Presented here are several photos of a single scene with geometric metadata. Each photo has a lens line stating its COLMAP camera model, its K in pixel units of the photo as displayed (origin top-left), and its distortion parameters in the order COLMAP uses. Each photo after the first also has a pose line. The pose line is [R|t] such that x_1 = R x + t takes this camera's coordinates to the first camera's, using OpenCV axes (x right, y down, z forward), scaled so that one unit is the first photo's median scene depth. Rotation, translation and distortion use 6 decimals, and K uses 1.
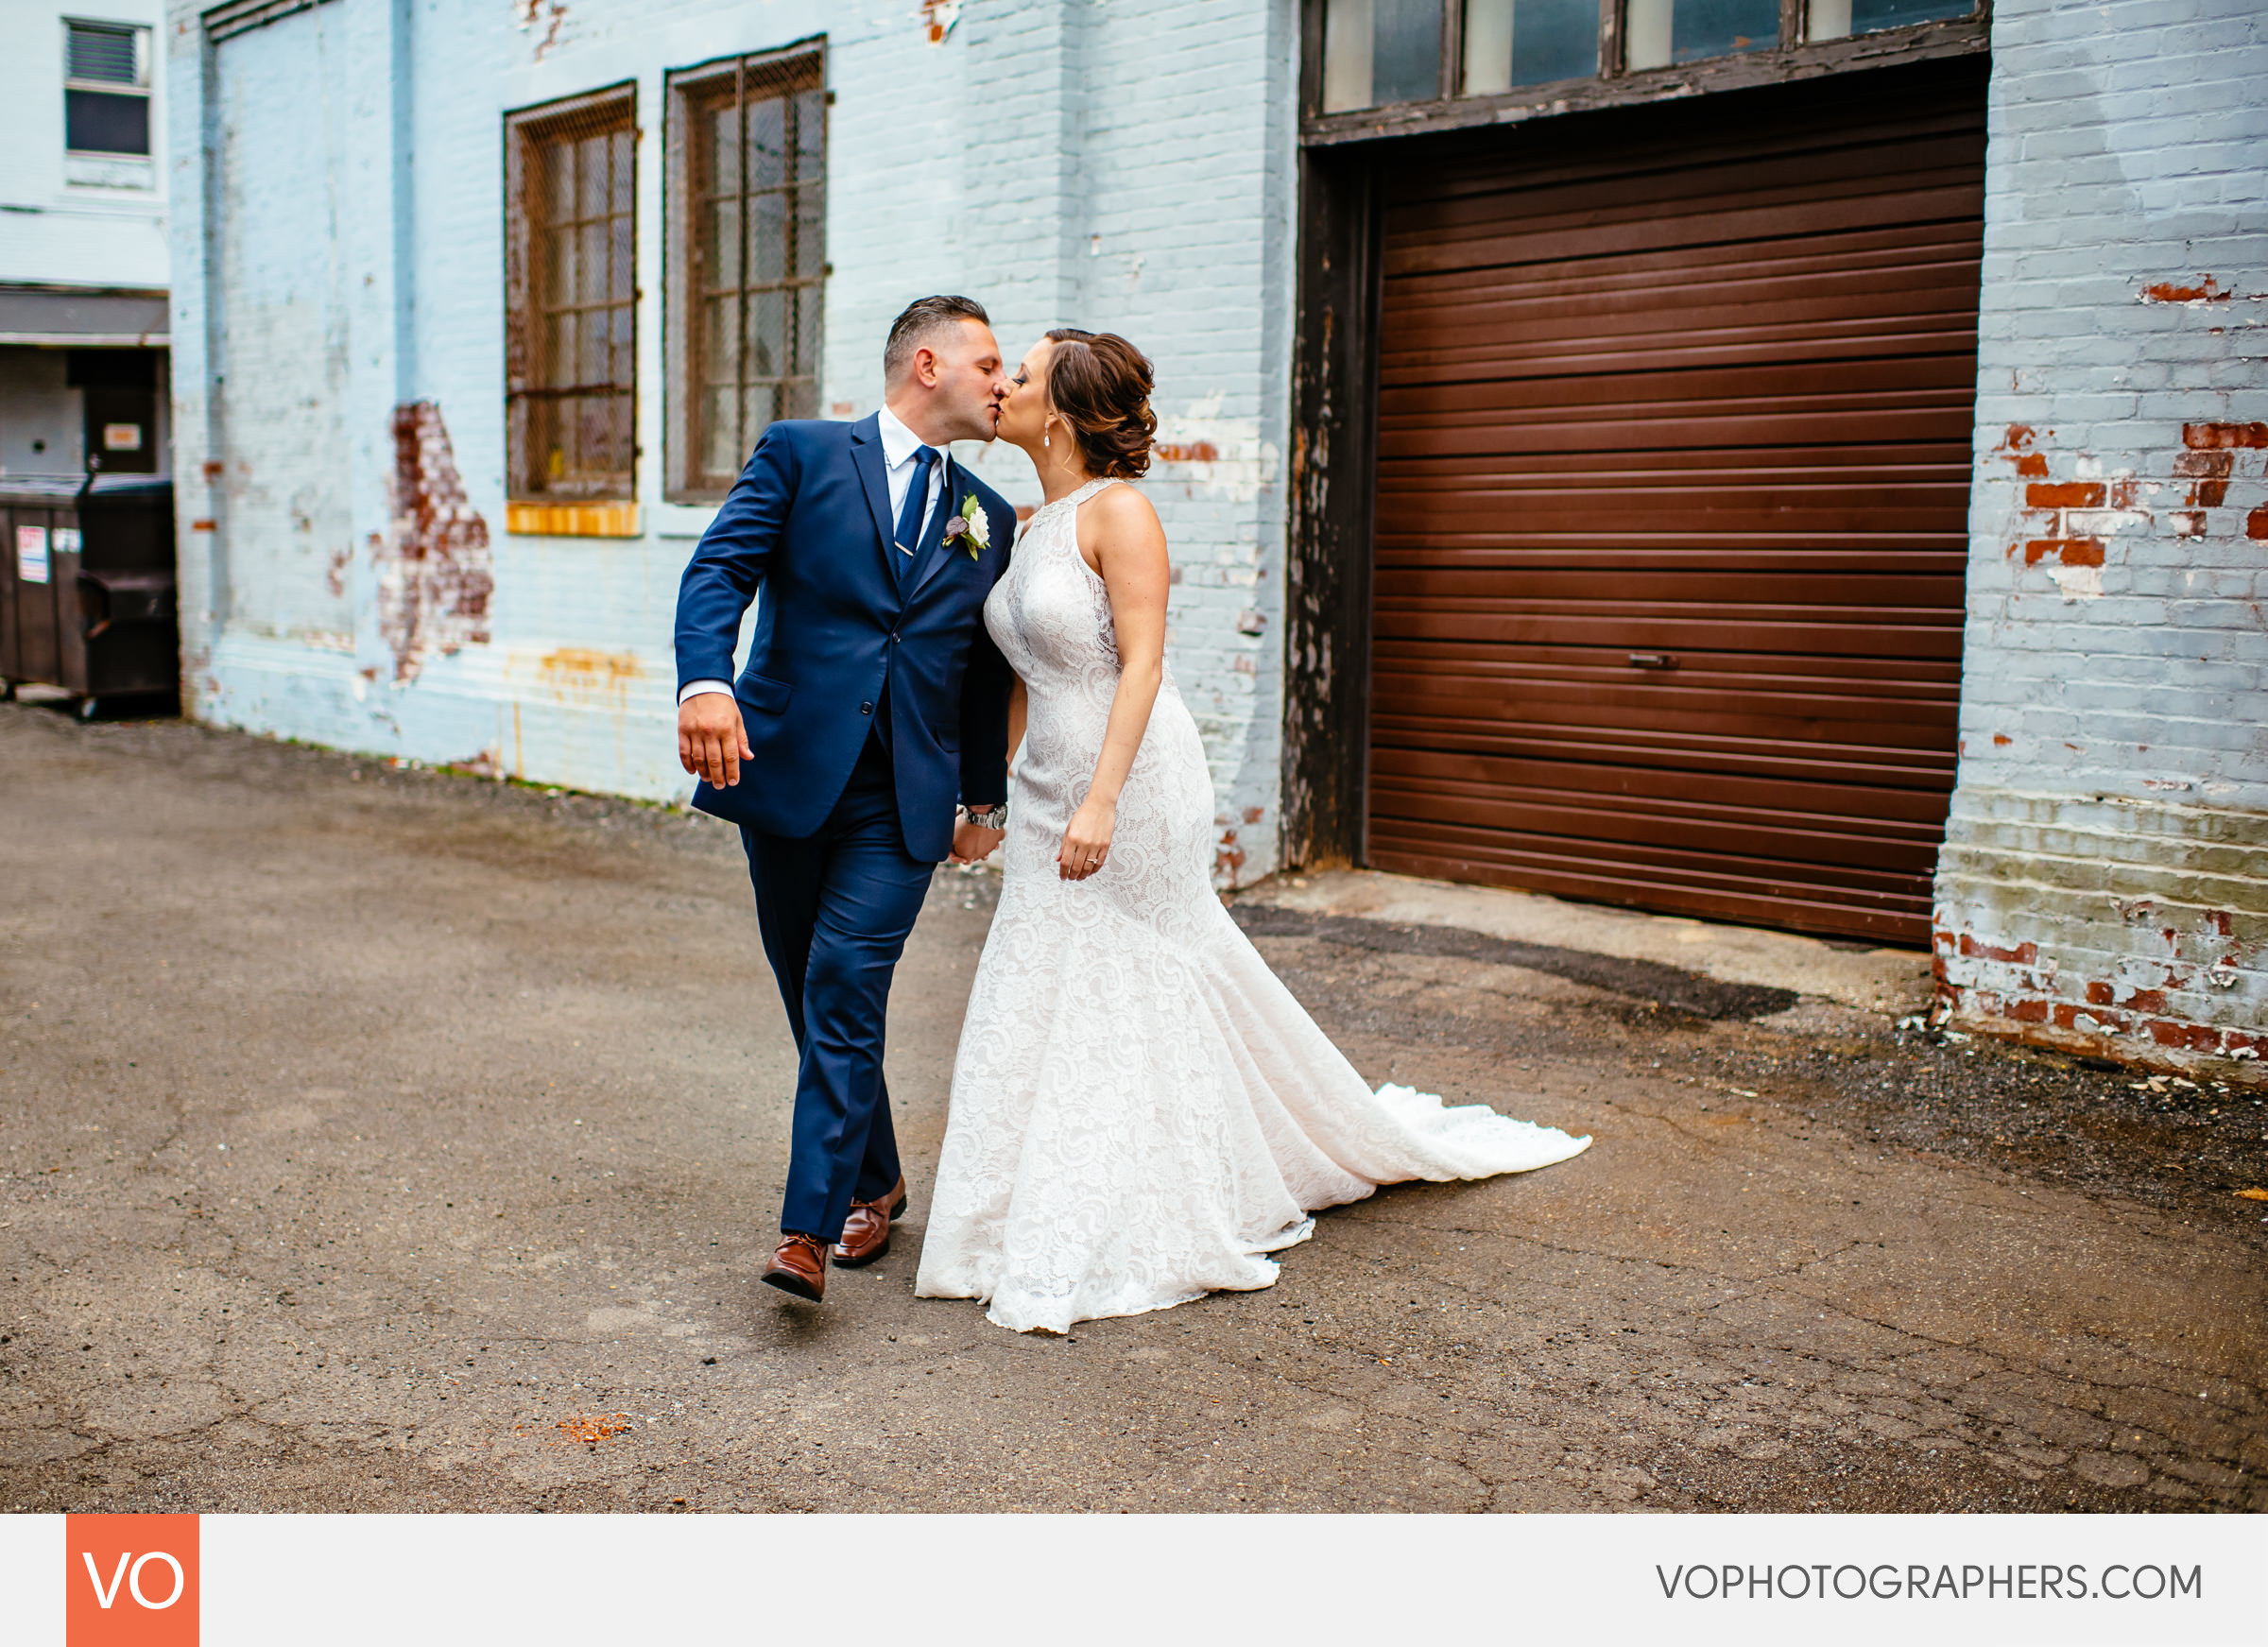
lens RADIAL K [[2309.4, 0, 1136.5], [0, 2309.4, 828.4], [0, 0, 1]] dist [-0.060034, 0.000000]
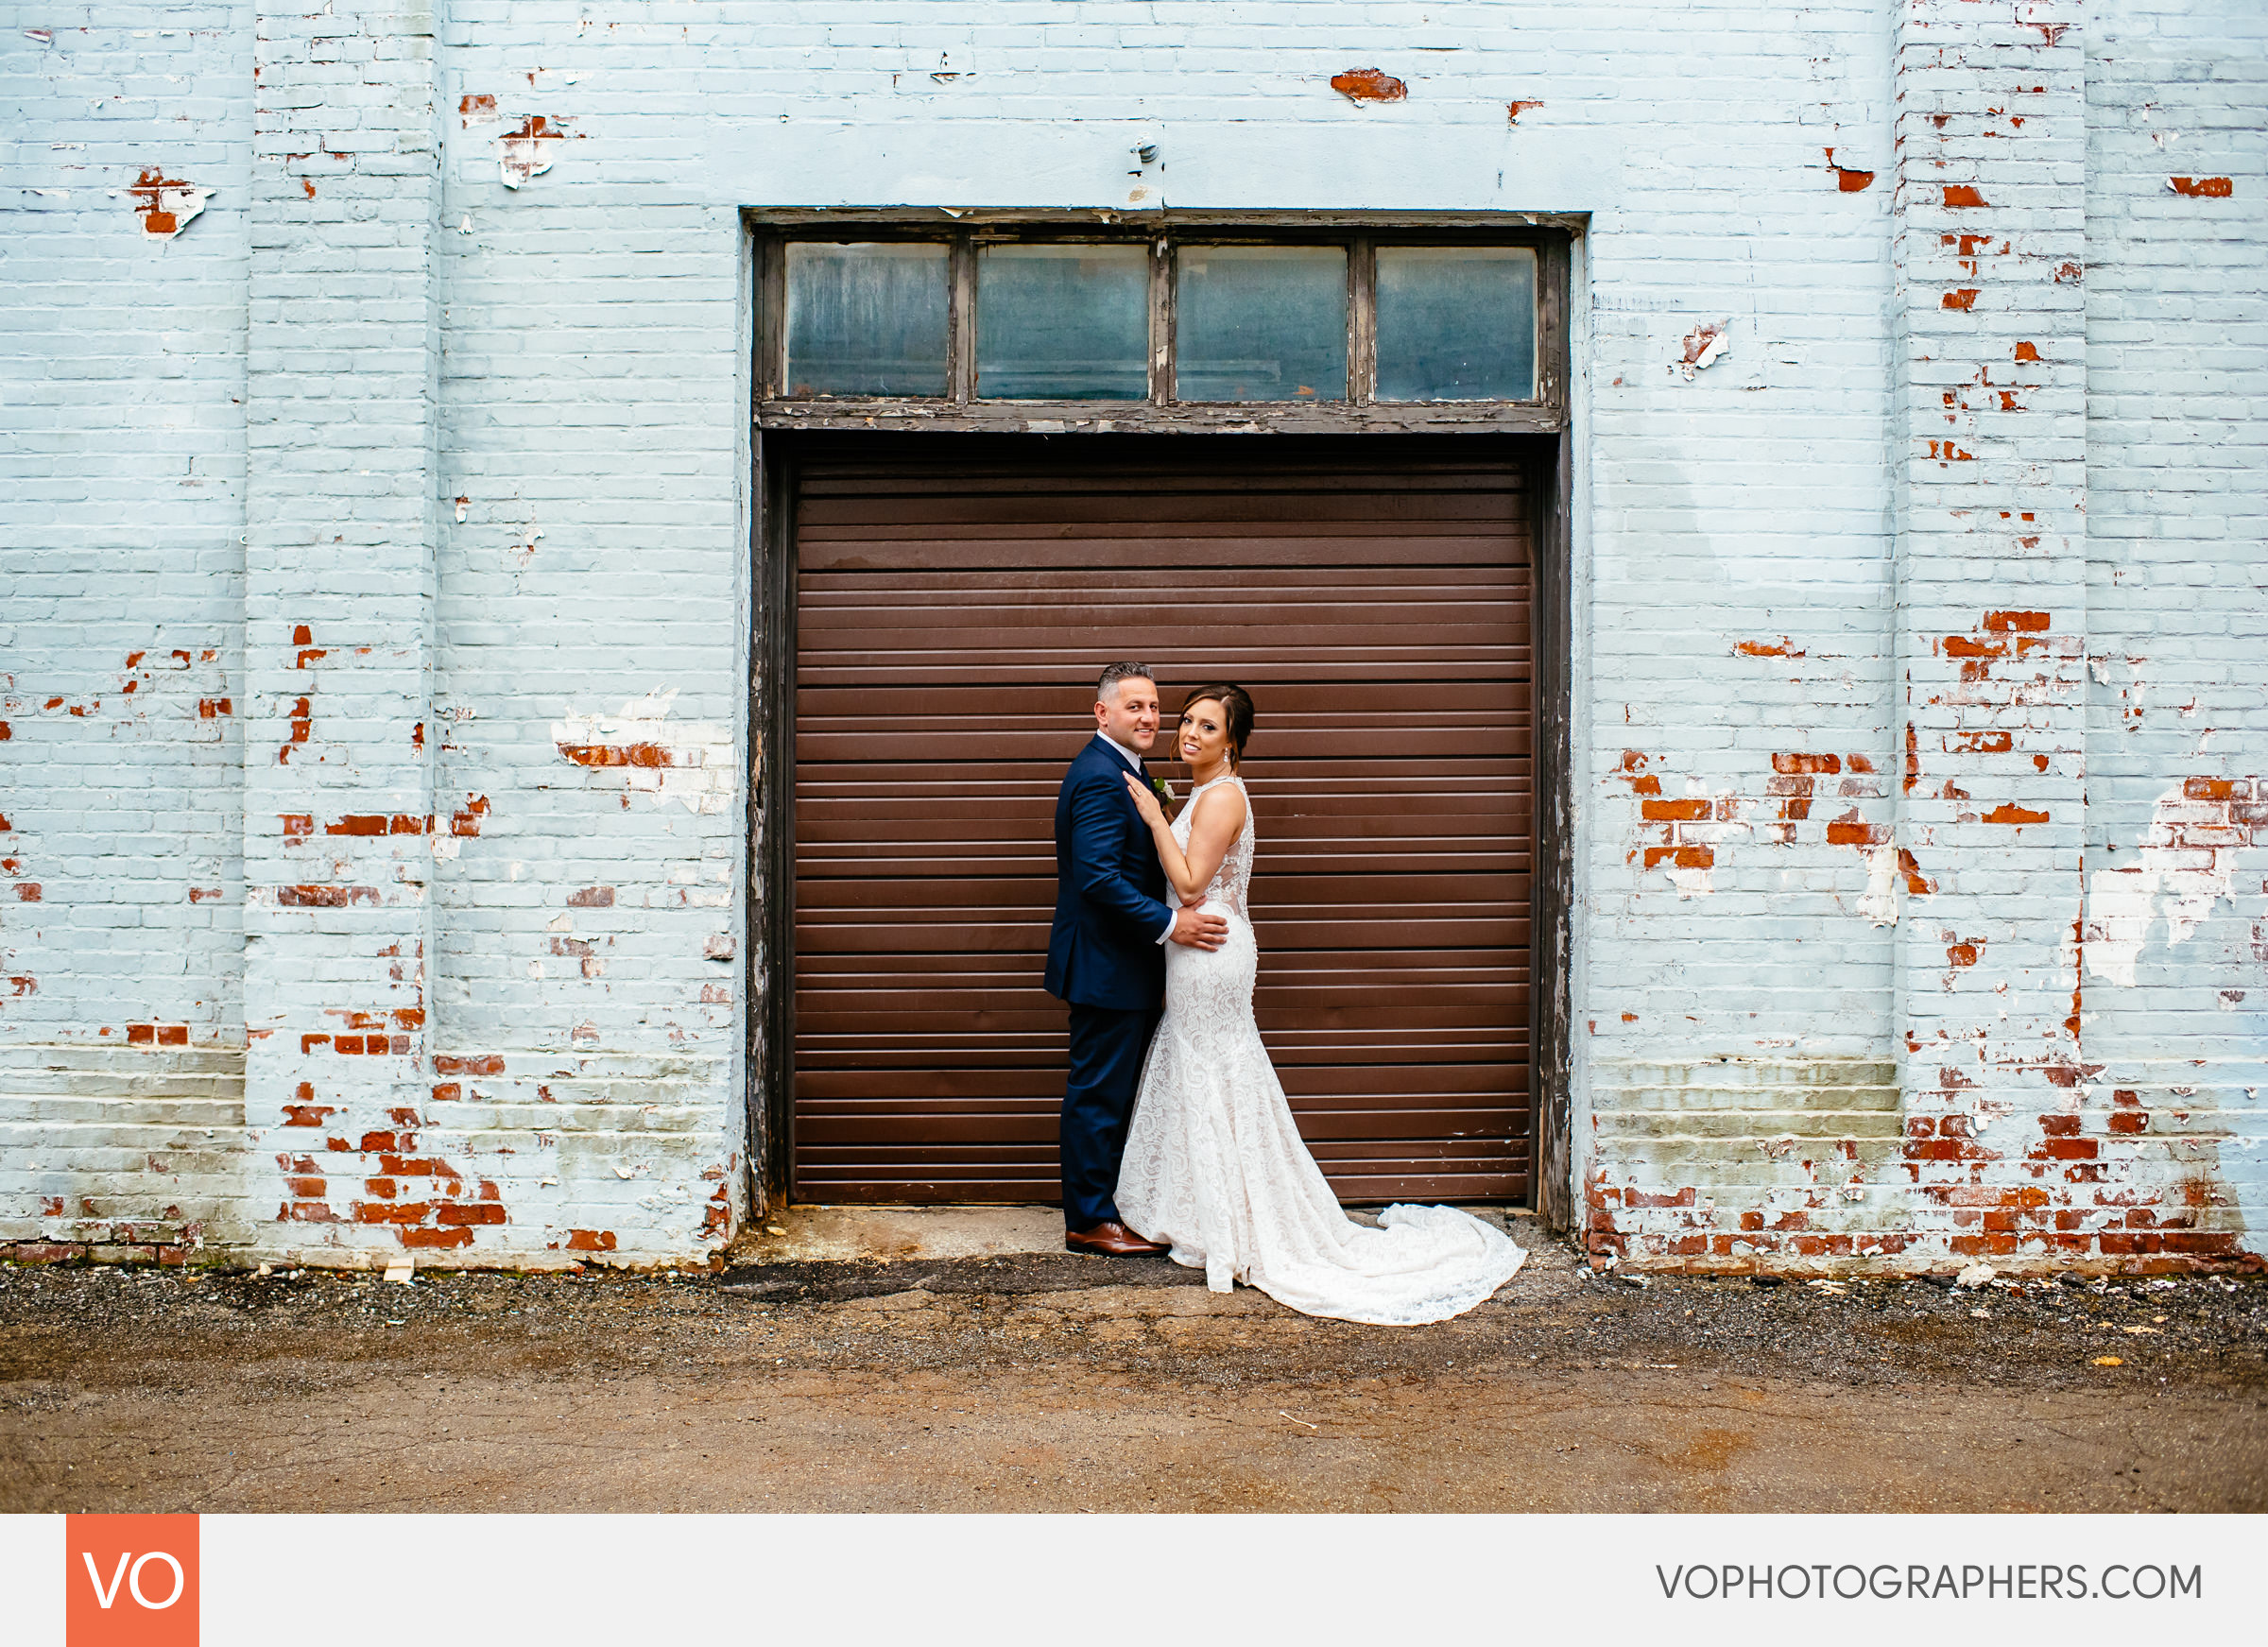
lens RADIAL K [[2309.4, 0, 1134.6], [0, 2309.4, 817.0], [0, 0, 1]] dist [-0.060034, 0.000000]
pose [[0.692288, -0.025508, 0.721170, -0.659483], [0.096724, 0.993637, -0.057704, -0.099529], [-0.715110, 0.109702, 0.690350, 0.366923]]
